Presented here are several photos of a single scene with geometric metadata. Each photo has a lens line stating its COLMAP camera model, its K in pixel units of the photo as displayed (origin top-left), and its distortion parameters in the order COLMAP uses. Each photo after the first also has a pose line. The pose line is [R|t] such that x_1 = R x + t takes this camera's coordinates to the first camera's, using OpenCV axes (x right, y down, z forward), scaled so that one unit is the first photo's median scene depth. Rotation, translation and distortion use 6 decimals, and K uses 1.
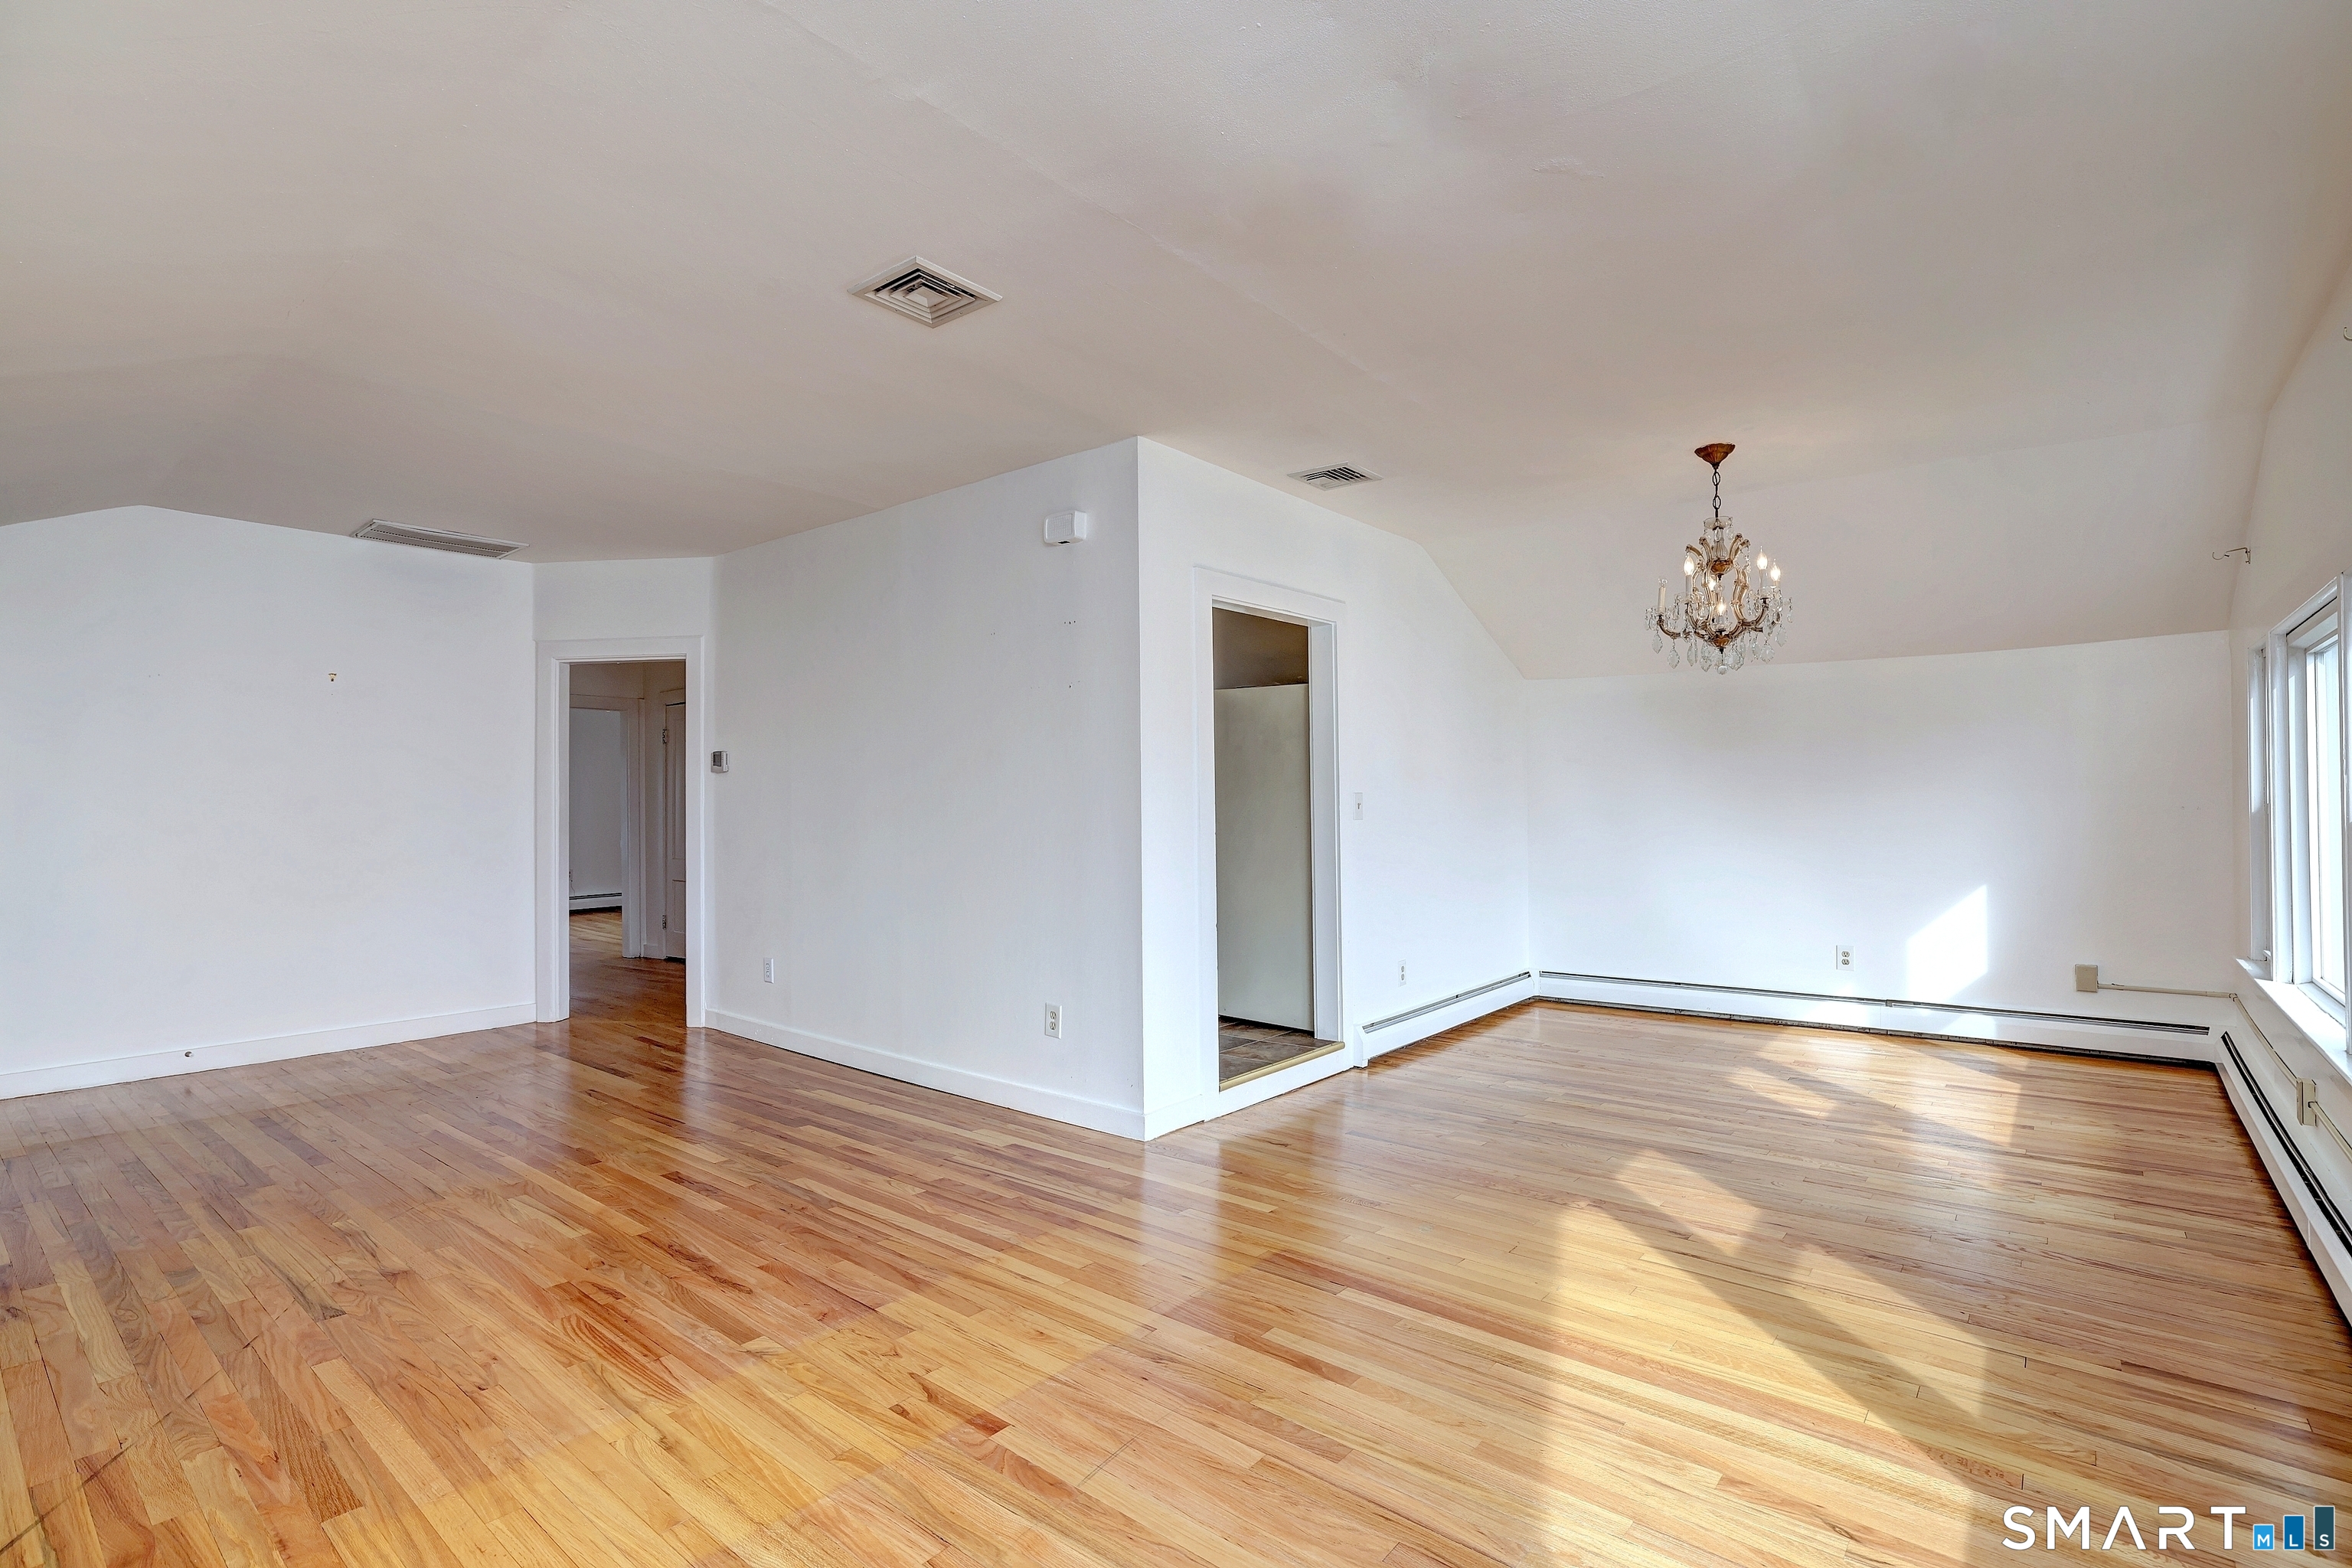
lens RADIAL K [[1101.7, 0, 1165.7], [0, 1101.7, 786.1], [0, 0, 1]] dist [-0.042900, 0.022632]
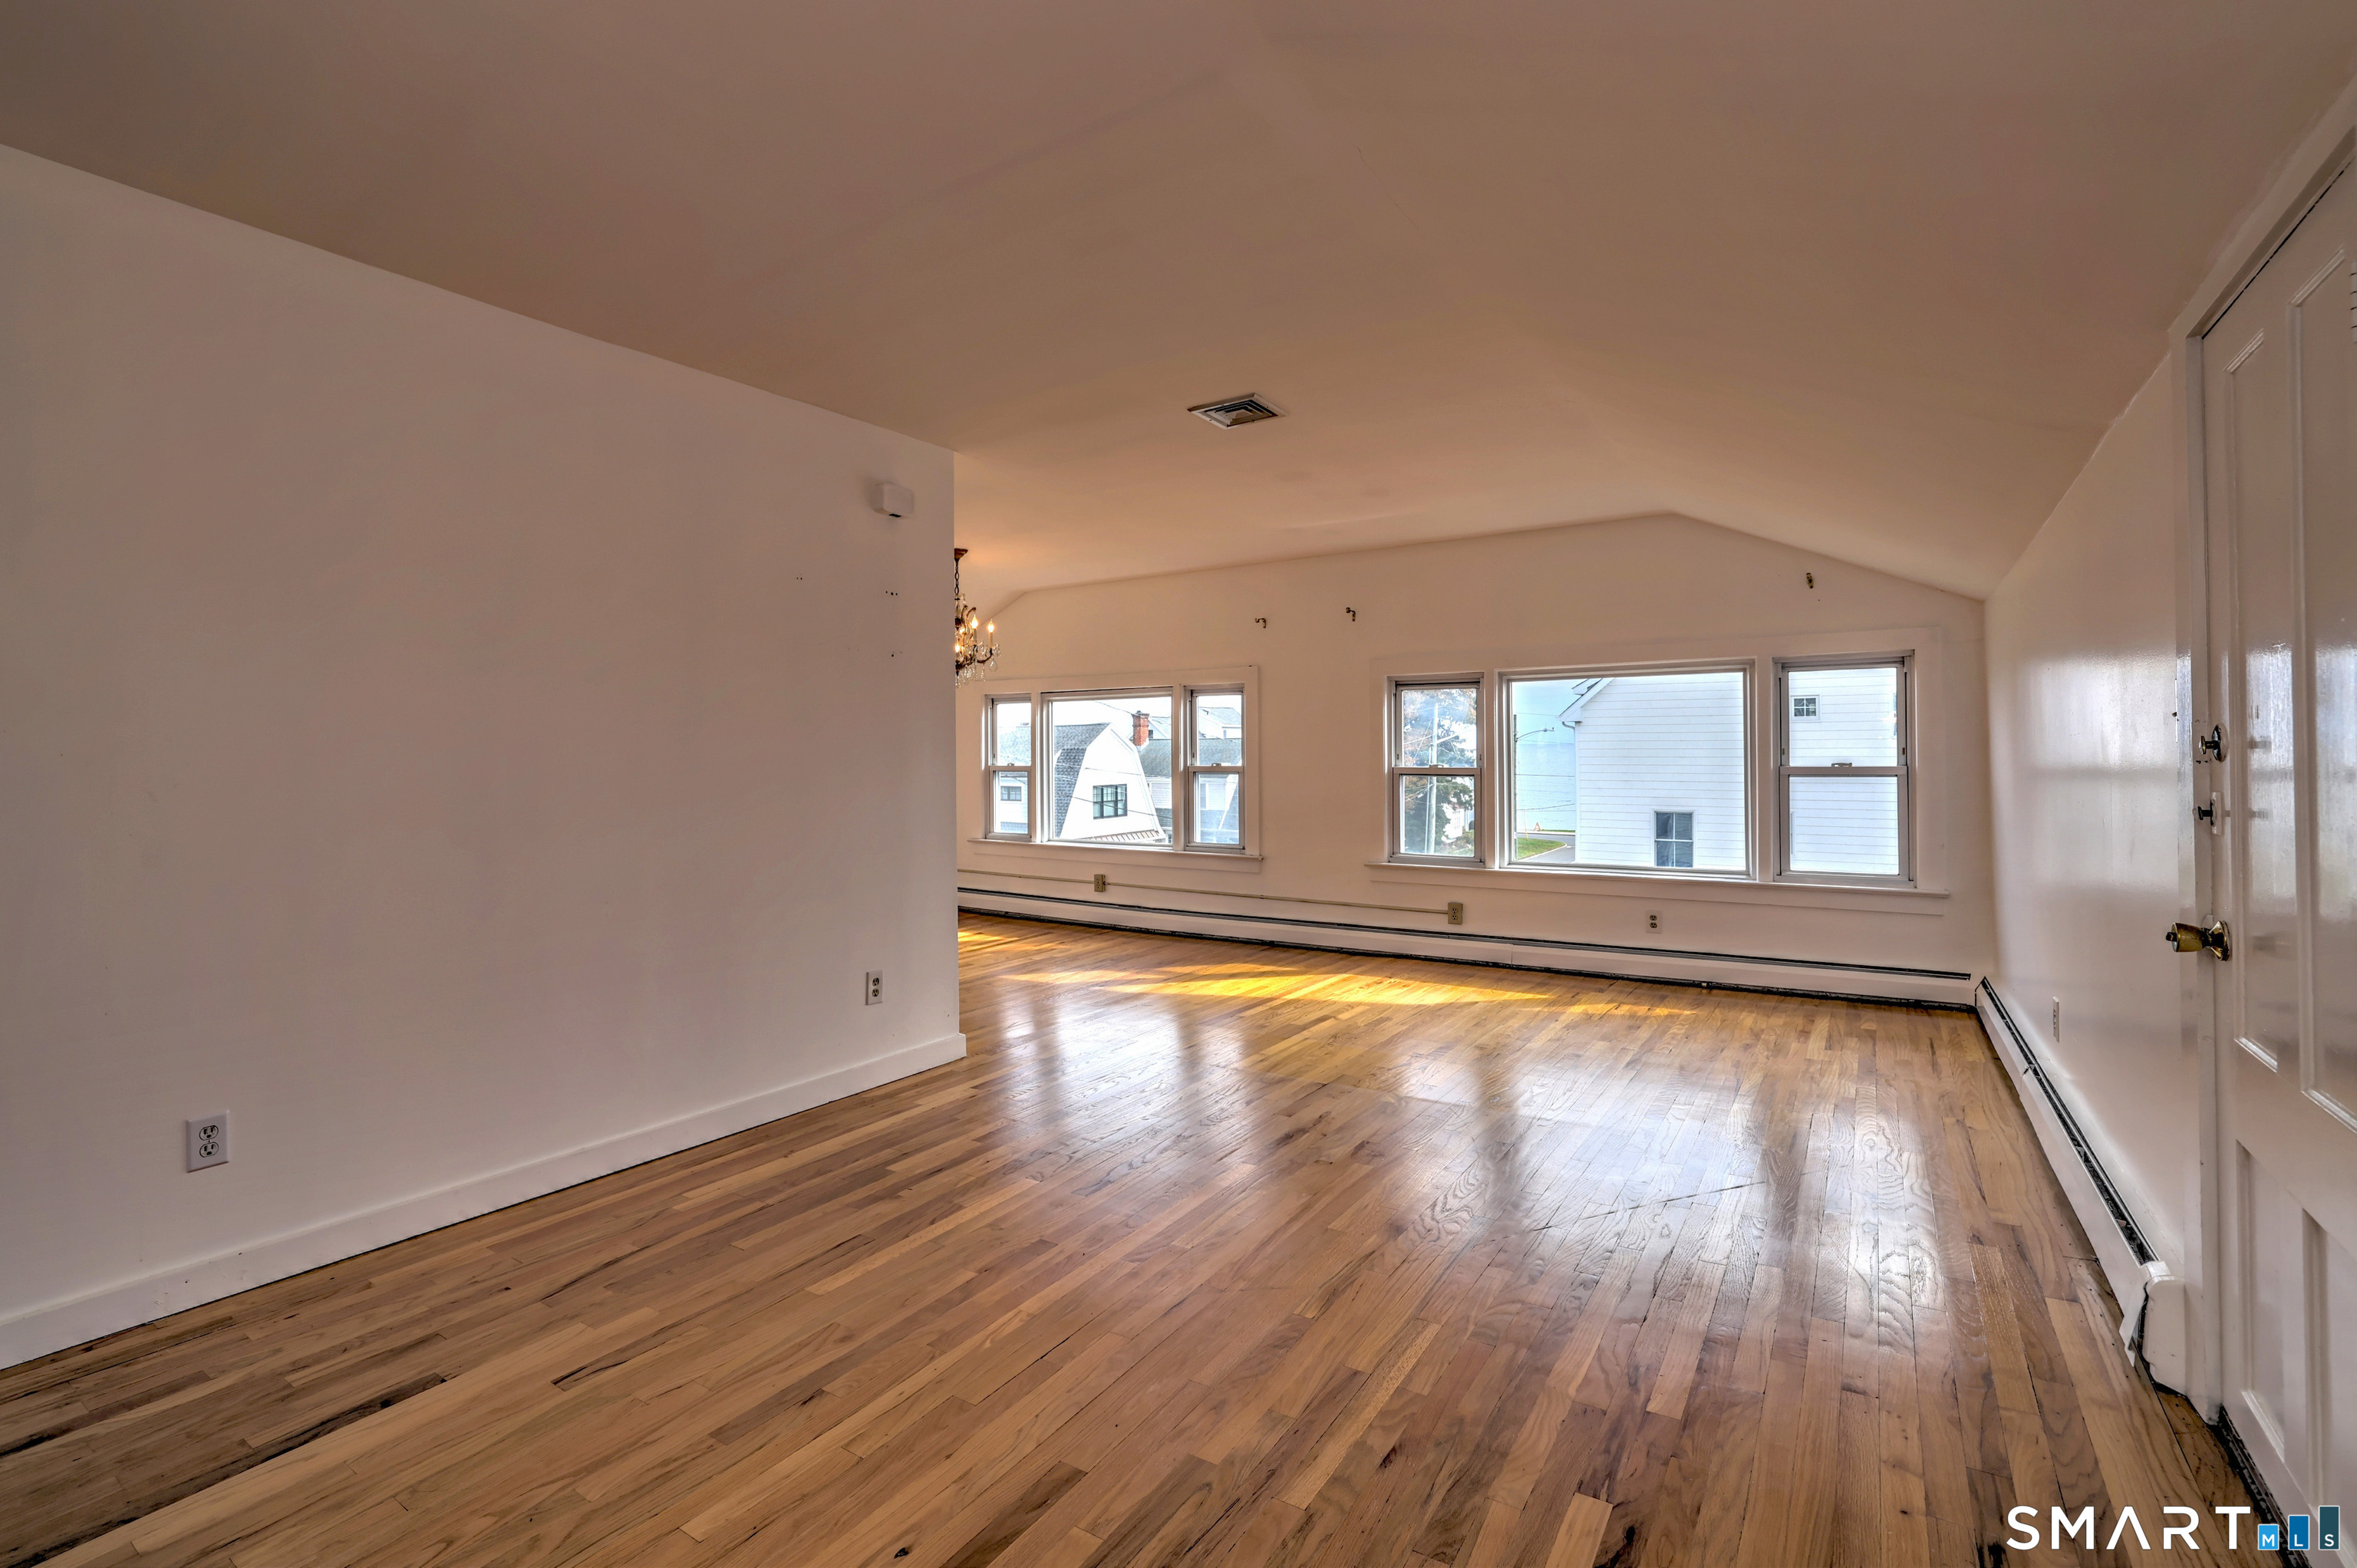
lens RADIAL K [[1085.2, 0, 1102.3], [0, 1085.2, 749.6], [0, 0, 1]] dist [-0.030647, 0.000513]
pose [[-0.068801, 0.011754, 0.997561, -1.155872], [-0.005356, 0.999912, -0.012151, 0.009737], [-0.997616, -0.006179, -0.068732, 0.911725]]
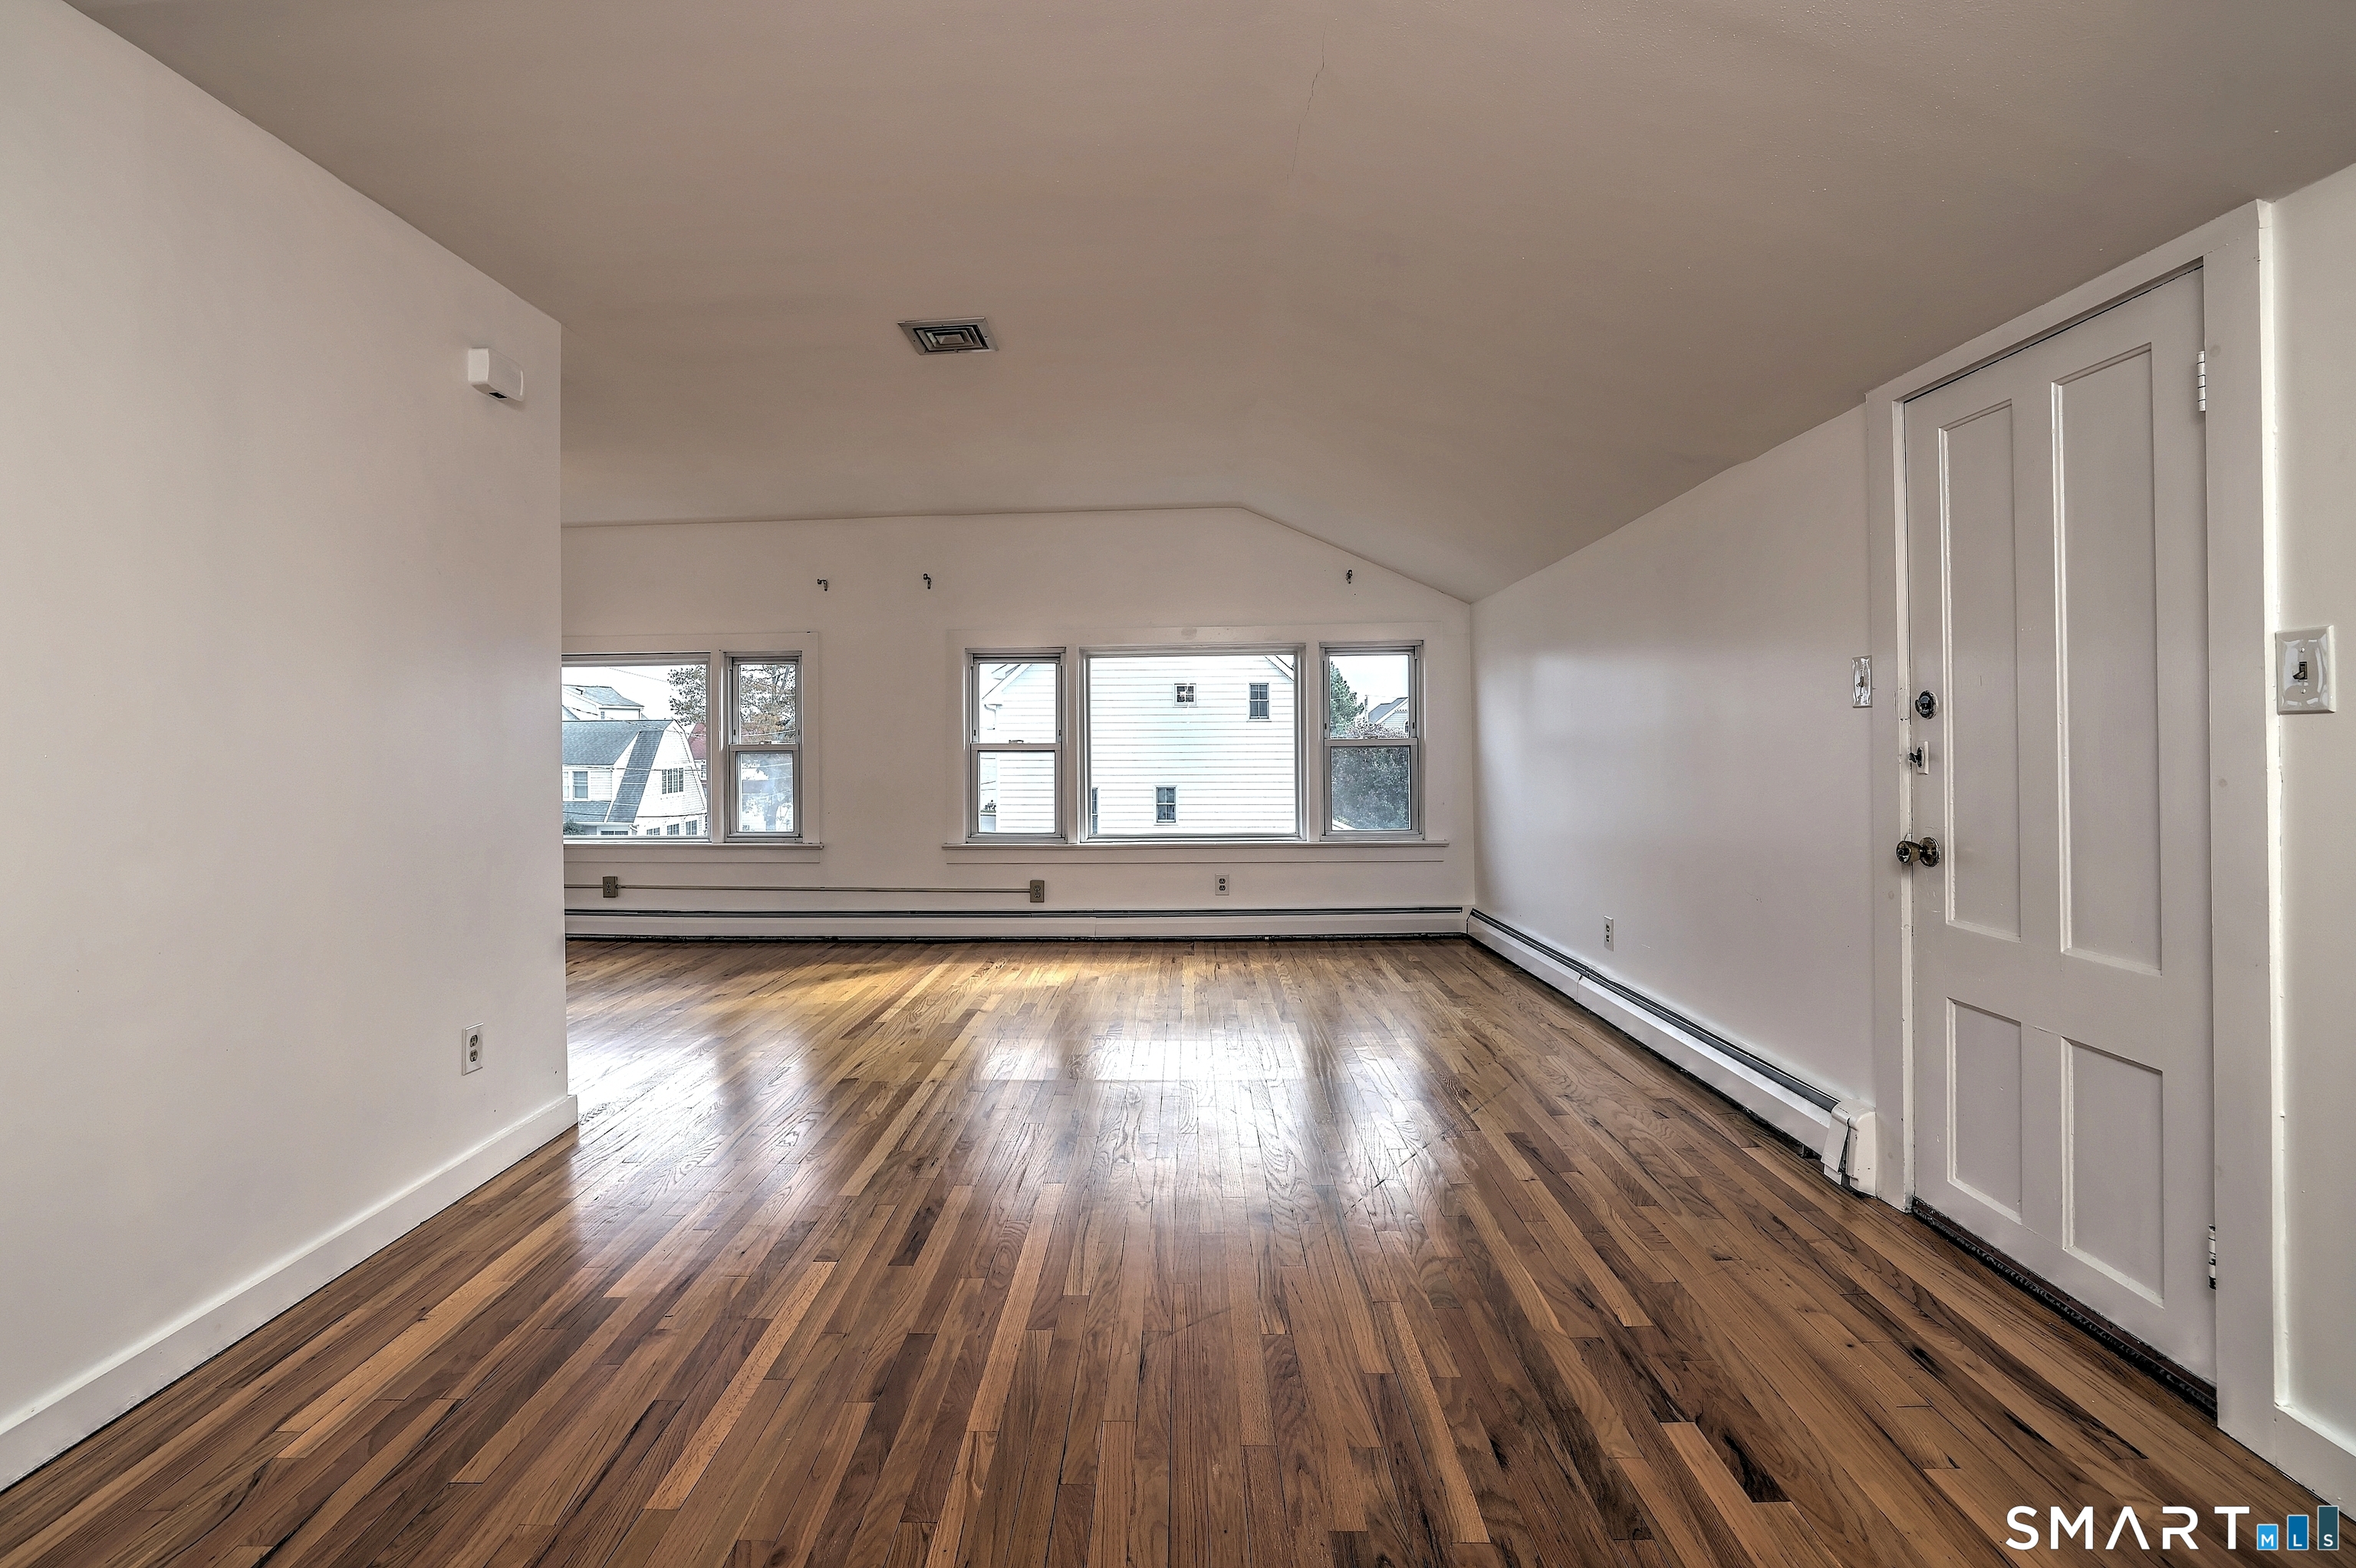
lens RADIAL K [[1110.4, 0, 1119.6], [0, 1110.4, 722.7], [0, 0, 1]] dist [-0.066807, 0.035742]
pose [[-0.591574, 0.020384, 0.805993, -0.971868], [0.003958, 0.999742, -0.022379, 0.020808], [-0.806241, -0.010048, -0.591502, 1.140537]]
